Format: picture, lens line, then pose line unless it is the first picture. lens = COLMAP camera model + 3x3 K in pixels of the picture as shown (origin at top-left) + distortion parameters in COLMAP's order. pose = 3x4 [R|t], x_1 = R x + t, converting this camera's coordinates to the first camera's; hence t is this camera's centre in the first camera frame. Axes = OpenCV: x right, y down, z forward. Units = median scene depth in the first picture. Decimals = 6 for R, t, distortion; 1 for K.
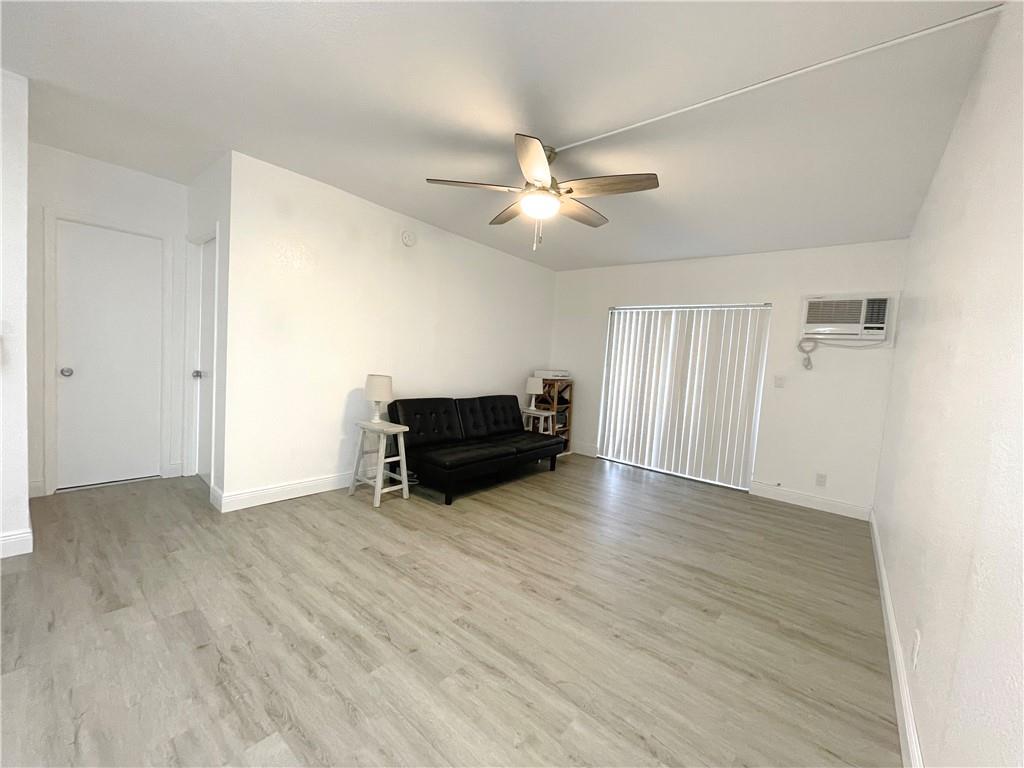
lens RADIAL K [[417.9, 0, 512.0], [0, 417.9, 384.0], [0, 0, 1]] dist [0.002157, 0.000481]
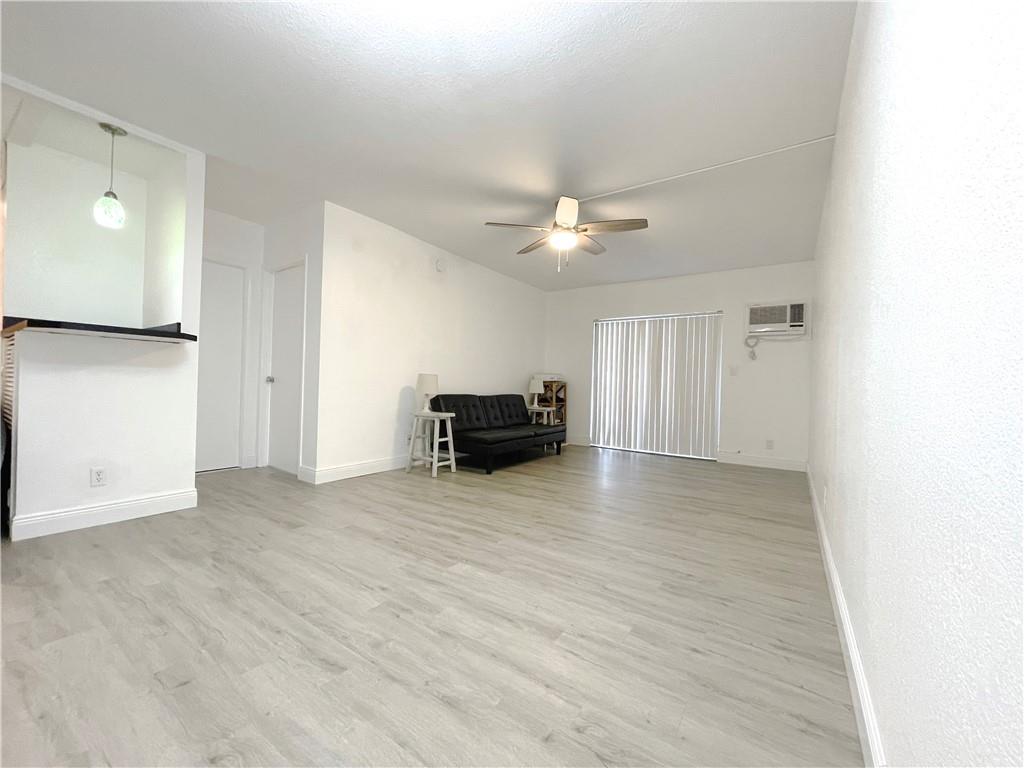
lens RADIAL K [[417.9, 0, 512.0], [0, 417.9, 384.0], [0, 0, 1]] dist [0.002157, 0.000481]
pose [[0.995060, -0.039744, 0.090971, -0.170637], [0.045133, 0.997298, -0.057968, 0.086794], [-0.088421, 0.061788, 0.994165, -0.236600]]
